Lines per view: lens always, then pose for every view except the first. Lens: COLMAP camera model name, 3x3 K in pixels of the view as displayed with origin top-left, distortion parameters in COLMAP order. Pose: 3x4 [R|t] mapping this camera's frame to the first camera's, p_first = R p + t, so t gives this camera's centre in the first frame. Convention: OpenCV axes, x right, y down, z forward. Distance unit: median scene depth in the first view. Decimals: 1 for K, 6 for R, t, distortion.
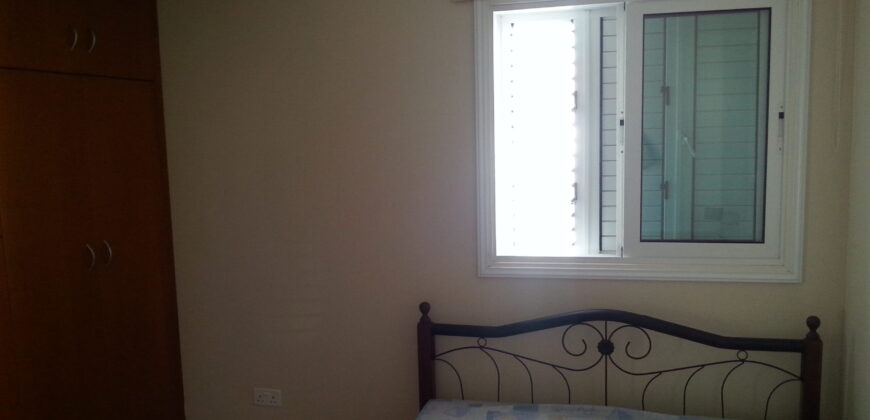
lens RADIAL K [[743.9, 0, 434.8], [0, 743.9, 229.8], [0, 0, 1]] dist [0.003567, -0.001993]
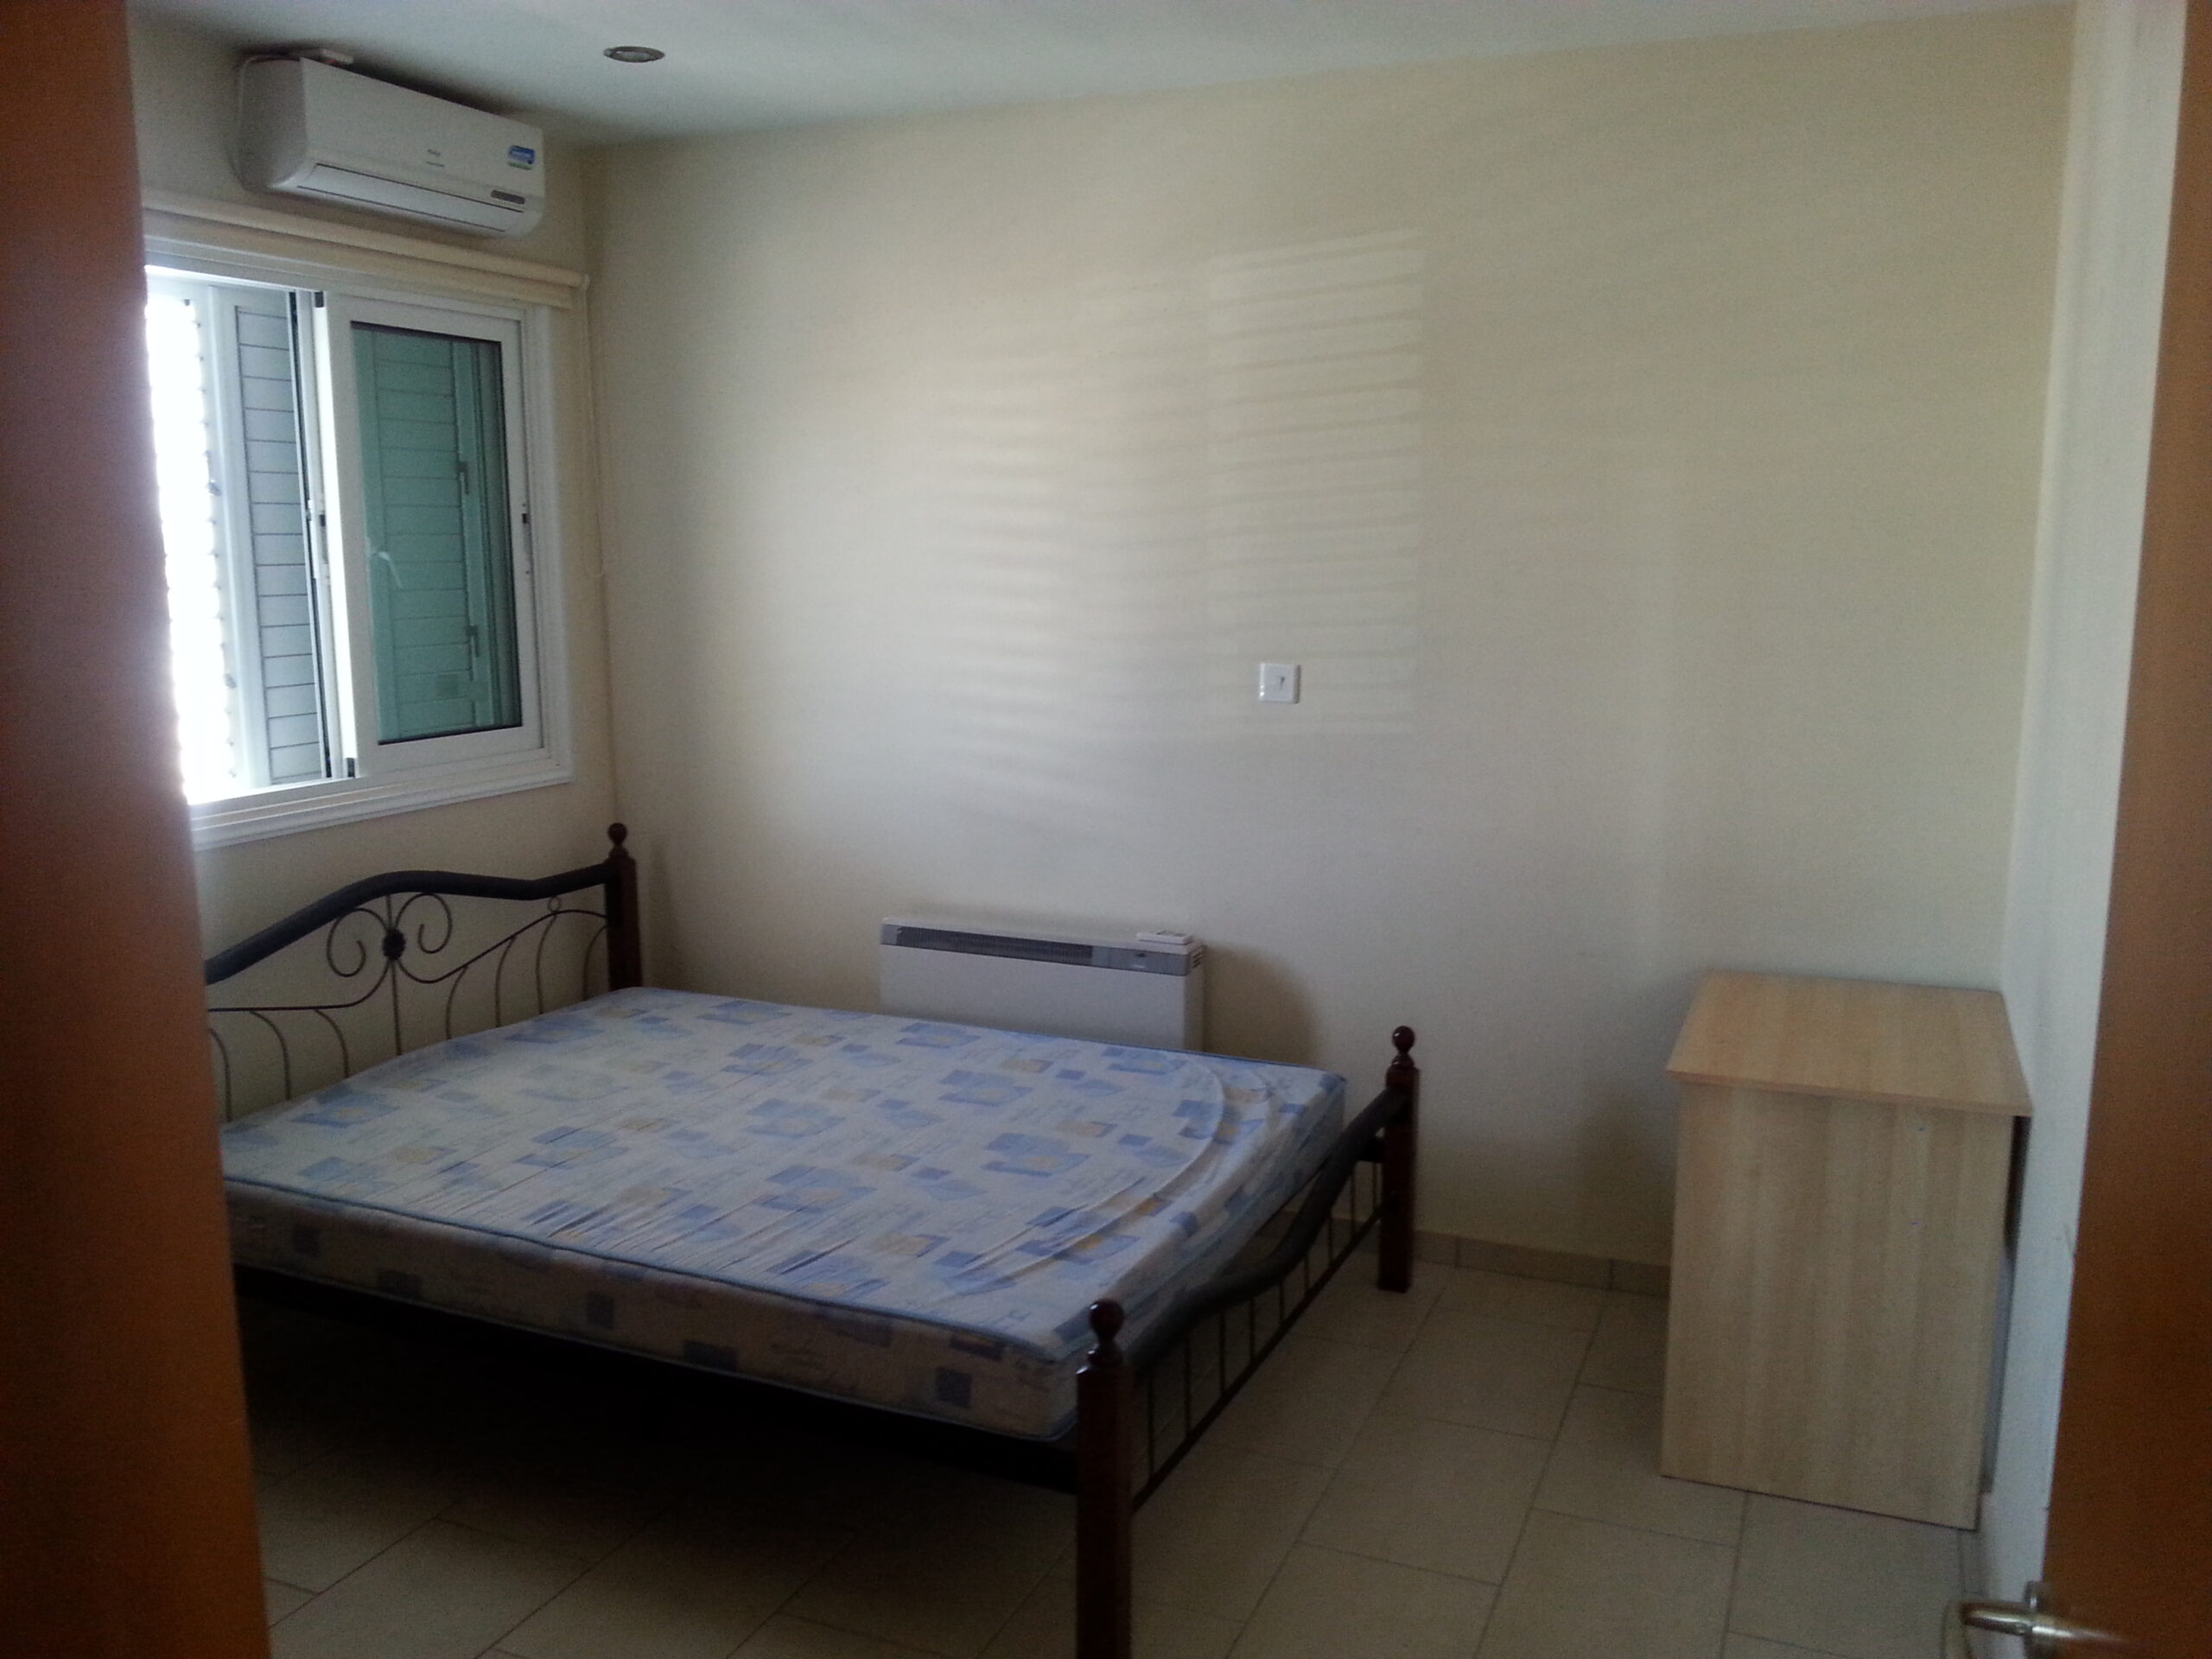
lens RADIAL K [[1787.9, 0, 1106.0], [0, 1787.9, 829.5], [0, 0, 1]] dist [-0.001302, -0.000688]
pose [[0.164022, -0.132705, 0.977490, -0.929569], [0.122483, 0.985982, 0.113305, -0.005759], [-0.978823, 0.101142, 0.177976, 0.267573]]
